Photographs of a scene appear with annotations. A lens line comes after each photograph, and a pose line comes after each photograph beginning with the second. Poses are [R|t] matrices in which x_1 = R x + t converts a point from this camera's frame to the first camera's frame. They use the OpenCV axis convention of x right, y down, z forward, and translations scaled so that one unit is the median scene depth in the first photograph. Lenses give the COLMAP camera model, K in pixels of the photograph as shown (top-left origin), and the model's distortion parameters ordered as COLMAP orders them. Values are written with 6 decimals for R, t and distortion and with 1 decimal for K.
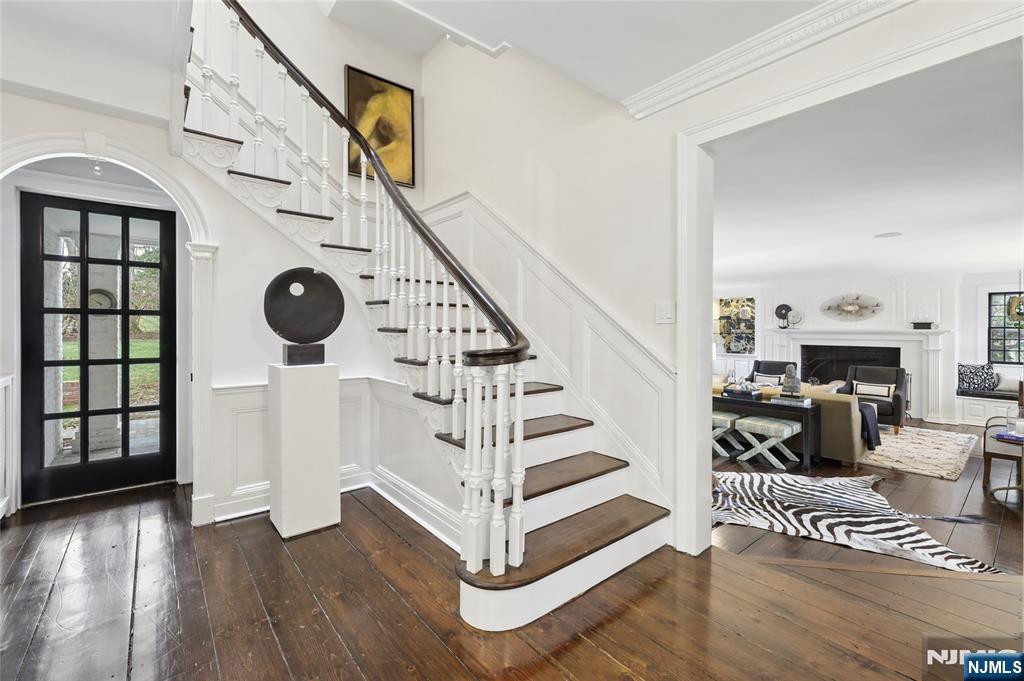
lens RADIAL K [[438.5, 0, 512.8], [0, 438.5, 331.7], [0, 0, 1]] dist [0.001291, -0.000150]
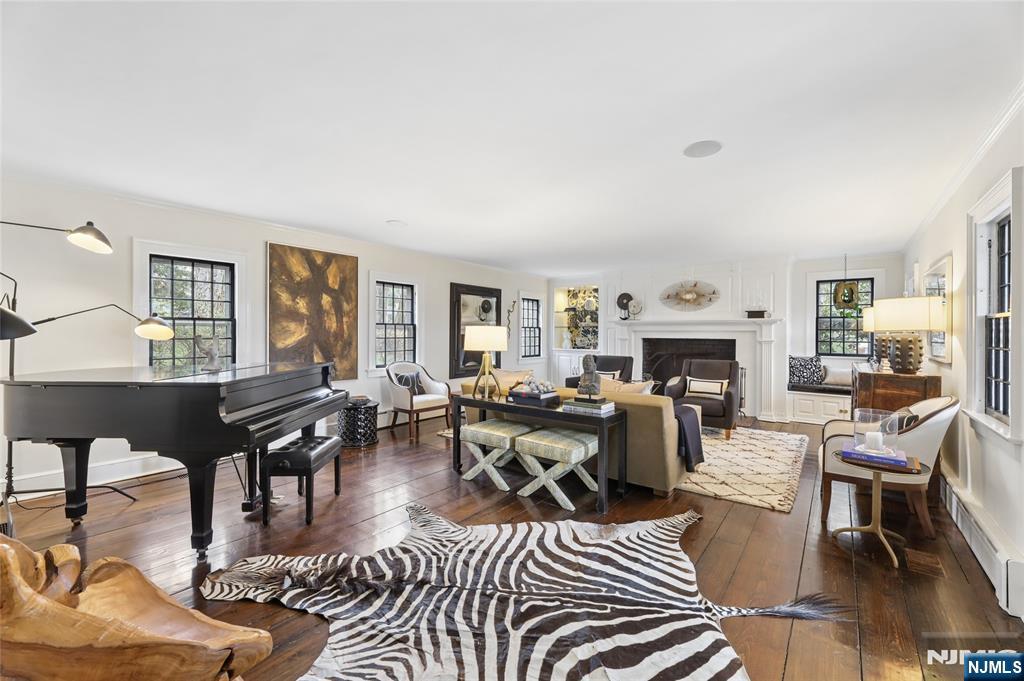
lens RADIAL K [[416.3, 0, 509.6], [0, 416.3, 336.3], [0, 0, 1]] dist [0.001696, 0.000467]
pose [[0.978973, 0.001186, 0.203986, 0.374006], [-0.001324, 0.999999, 0.000543, 0.045749], [-0.203985, -0.000802, 0.978974, 0.377797]]
